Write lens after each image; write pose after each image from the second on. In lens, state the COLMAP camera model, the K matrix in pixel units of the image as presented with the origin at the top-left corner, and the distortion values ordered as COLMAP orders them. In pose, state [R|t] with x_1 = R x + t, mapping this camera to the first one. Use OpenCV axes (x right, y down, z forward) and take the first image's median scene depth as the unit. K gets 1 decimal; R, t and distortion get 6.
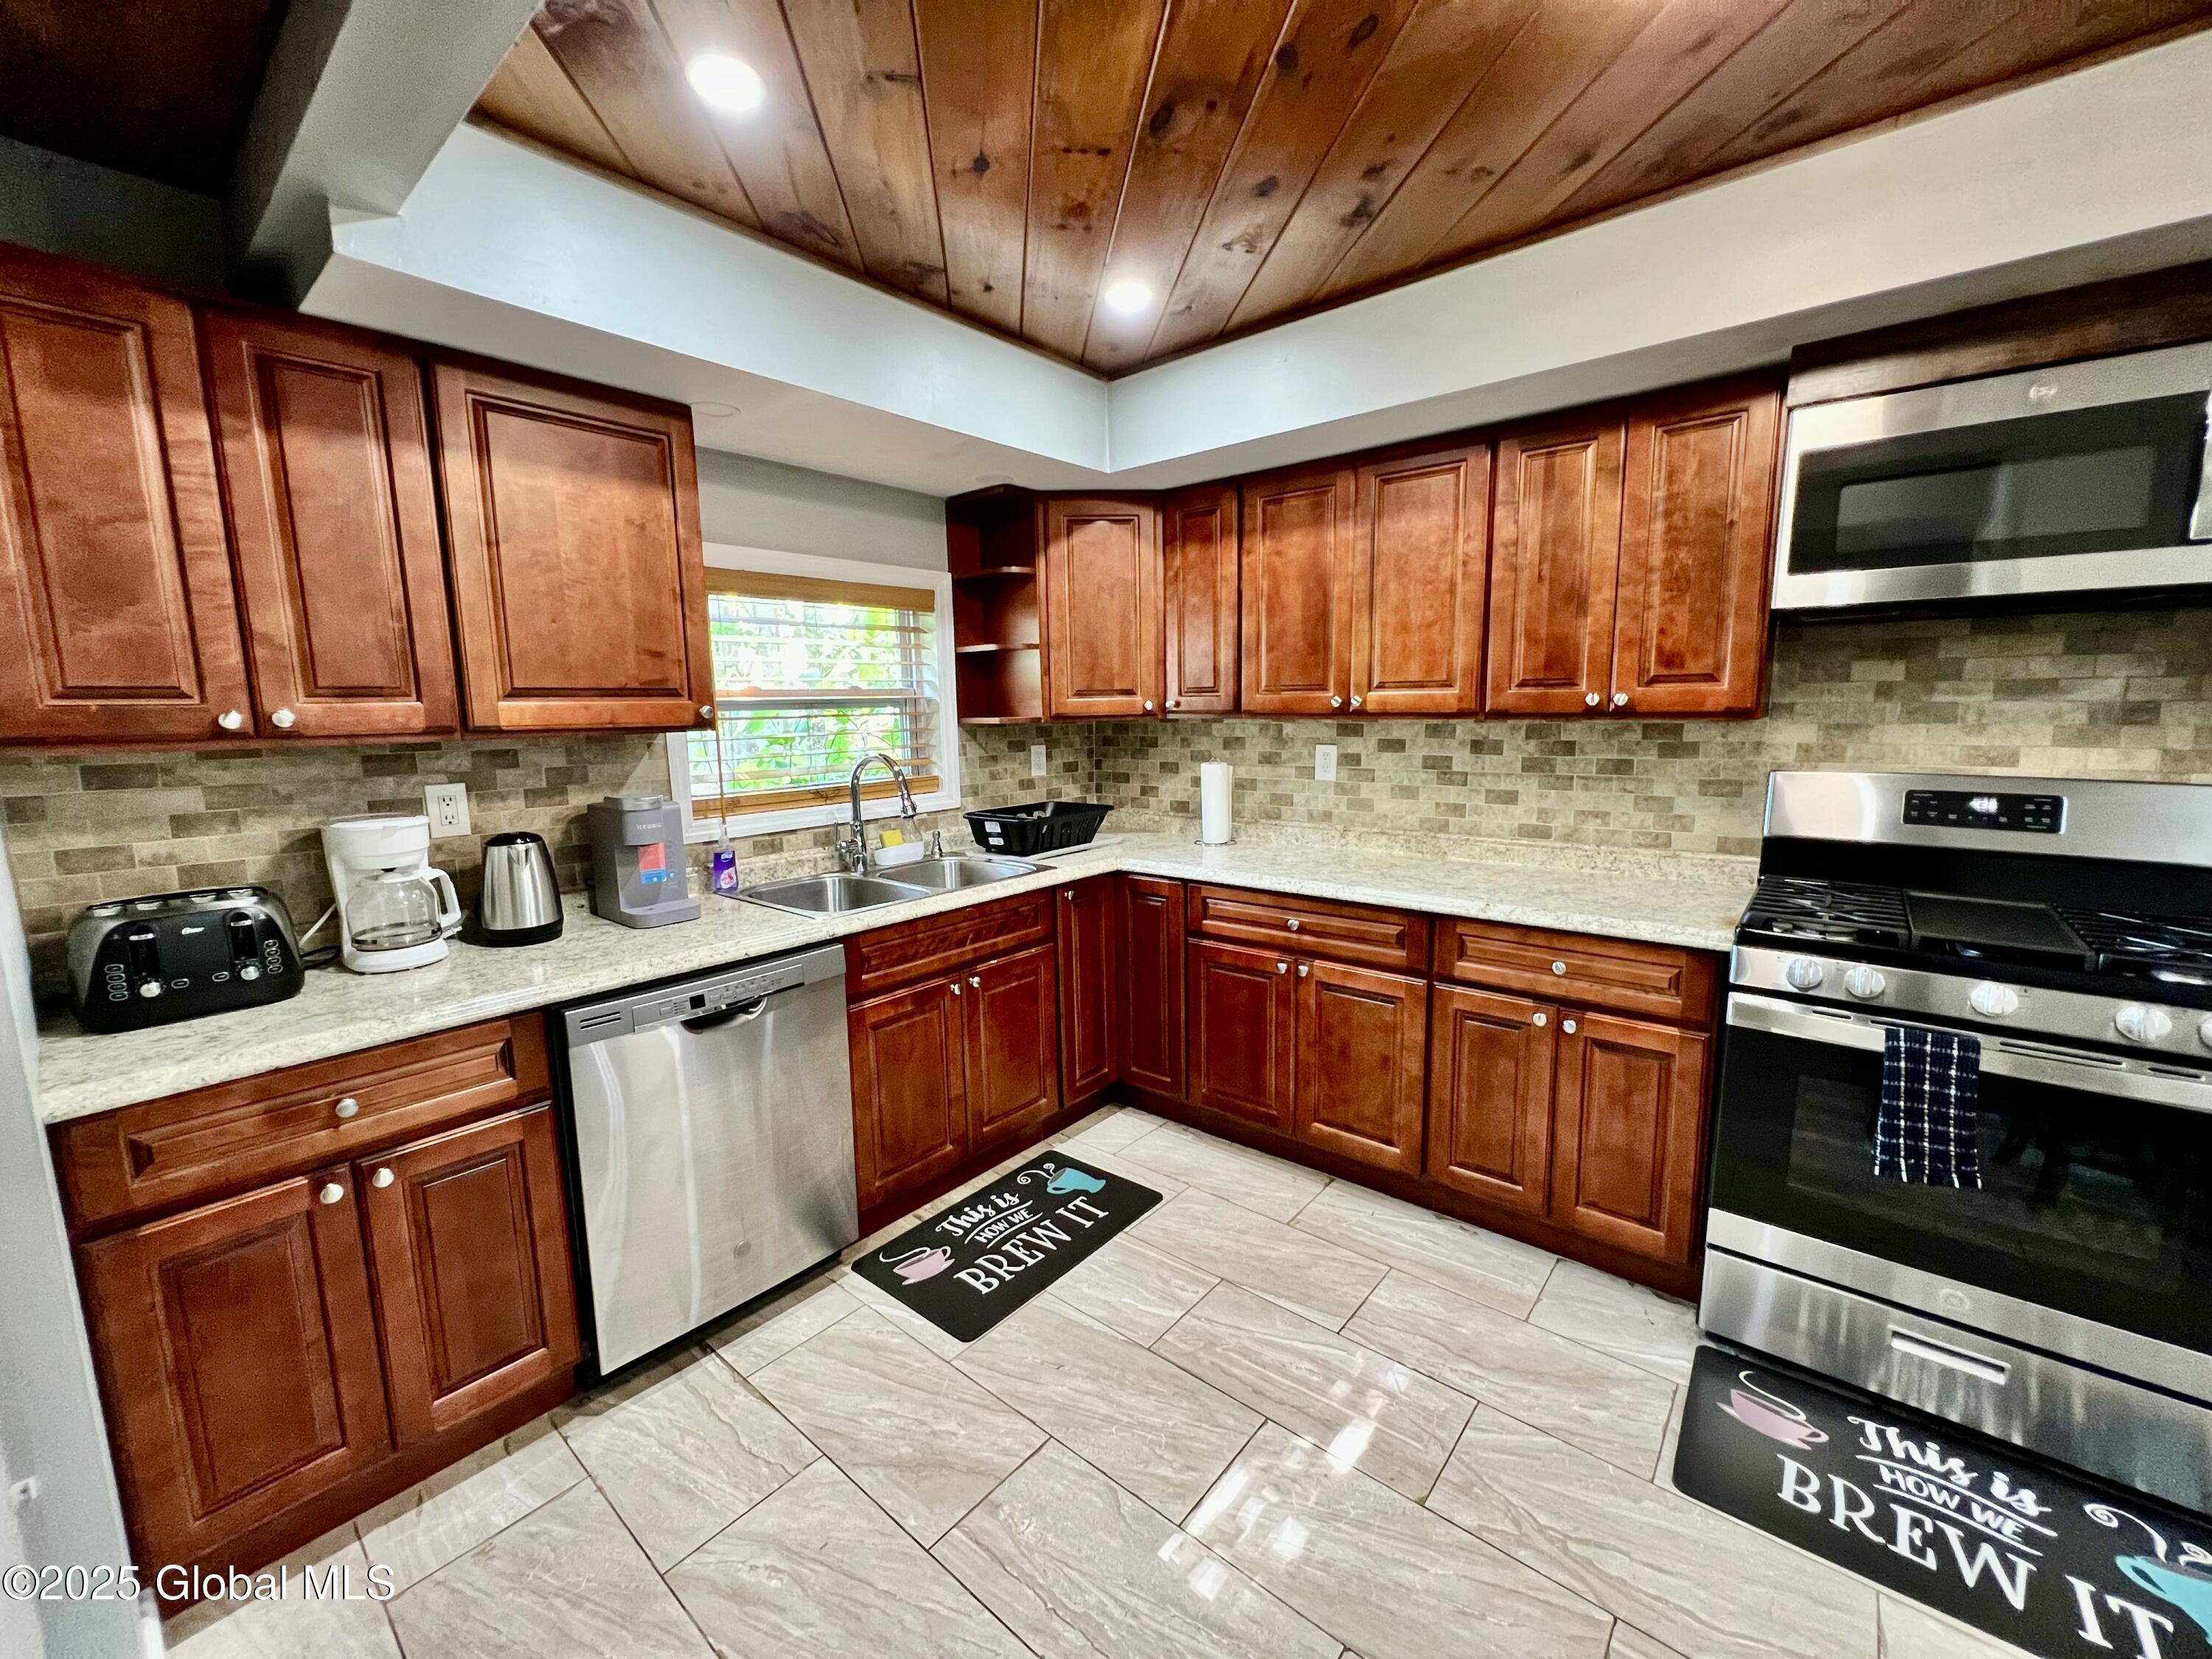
lens RADIAL K [[885.3, 0, 1100.7], [0, 885.3, 829.8], [0, 0, 1]] dist [-0.003139, 0.000838]
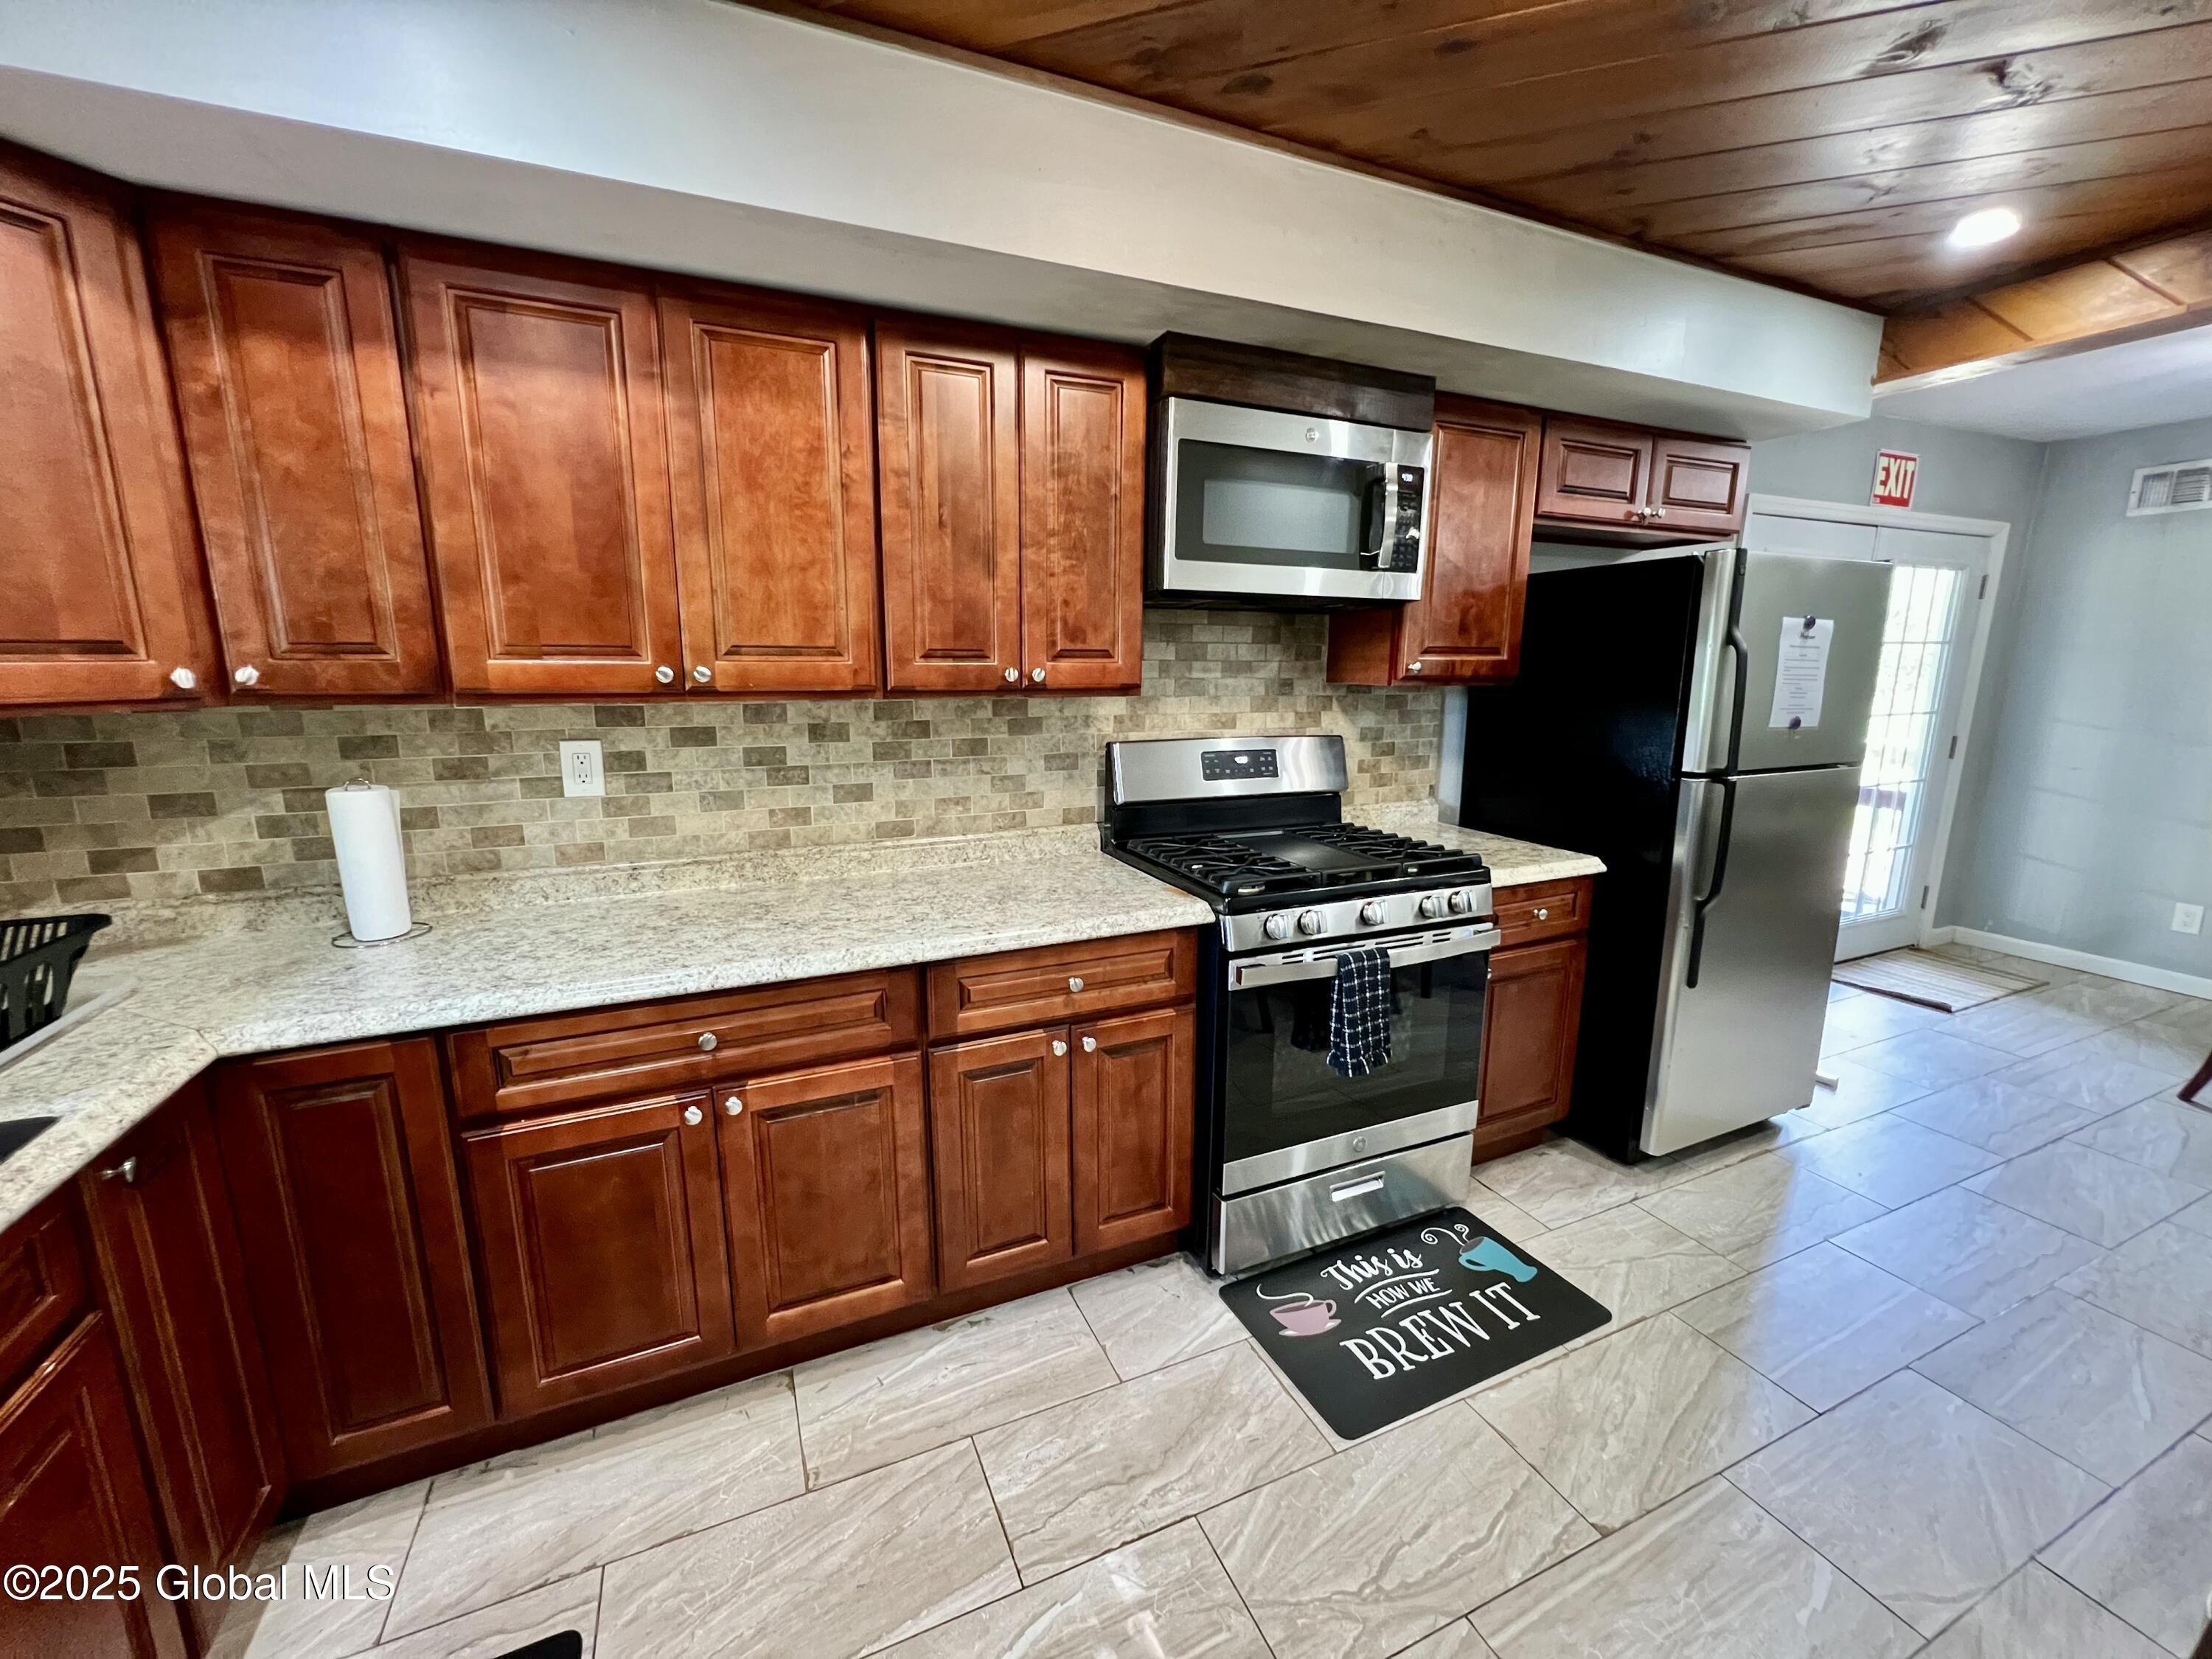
lens RADIAL K [[885.3, 0, 1105.7], [0, 885.3, 830.4], [0, 0, 1]] dist [-0.003139, 0.000838]
pose [[0.440207, -0.153412, 0.884694, -0.187292], [0.116222, 0.986742, 0.113279, -0.076838], [-0.890343, 0.052955, 0.452201, 0.484982]]
